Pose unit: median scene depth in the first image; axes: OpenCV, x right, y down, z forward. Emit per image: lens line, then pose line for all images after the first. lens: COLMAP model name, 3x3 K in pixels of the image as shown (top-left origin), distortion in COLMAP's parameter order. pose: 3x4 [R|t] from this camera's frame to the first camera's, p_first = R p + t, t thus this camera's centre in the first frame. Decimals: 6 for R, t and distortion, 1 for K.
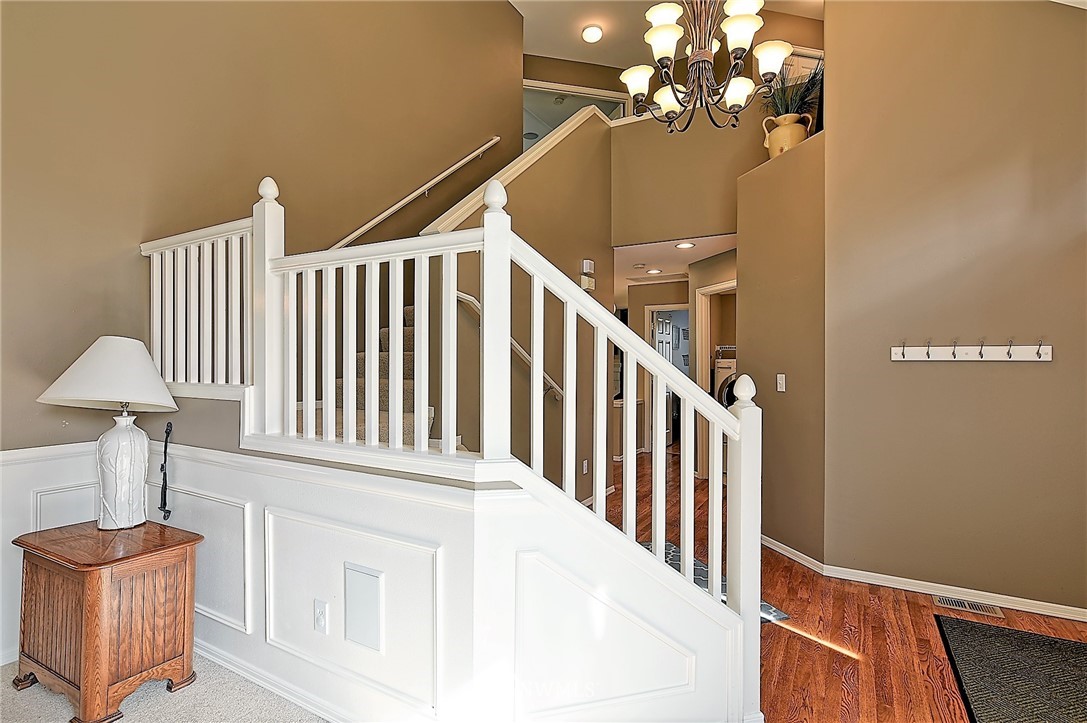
lens RADIAL K [[527.0, 0, 540.5], [0, 527.0, 360.6], [0, 0, 1]] dist [-0.008504, -0.009596]
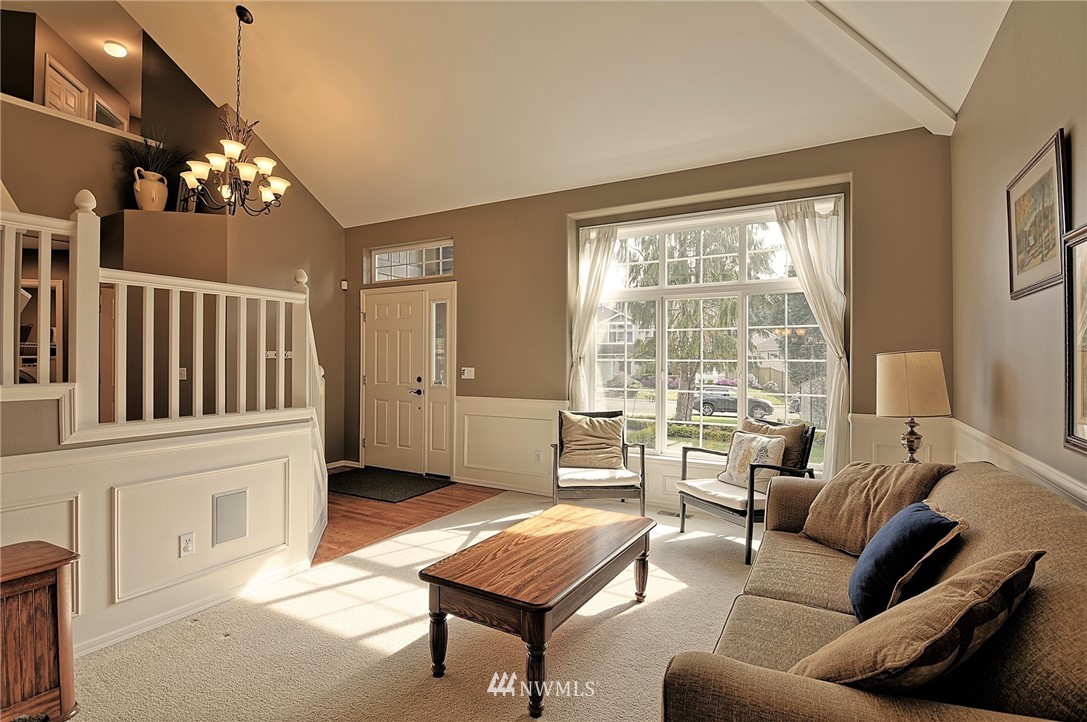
lens RADIAL K [[527.0, 0, 540.5], [0, 527.0, 360.1], [0, 0, 1]] dist [-0.008504, -0.009596]
pose [[0.001191, 0.006158, 0.999980, -1.887350], [0.000949, 0.999981, -0.006159, 0.008266], [-0.999999, 0.000957, 0.001185, 0.063263]]
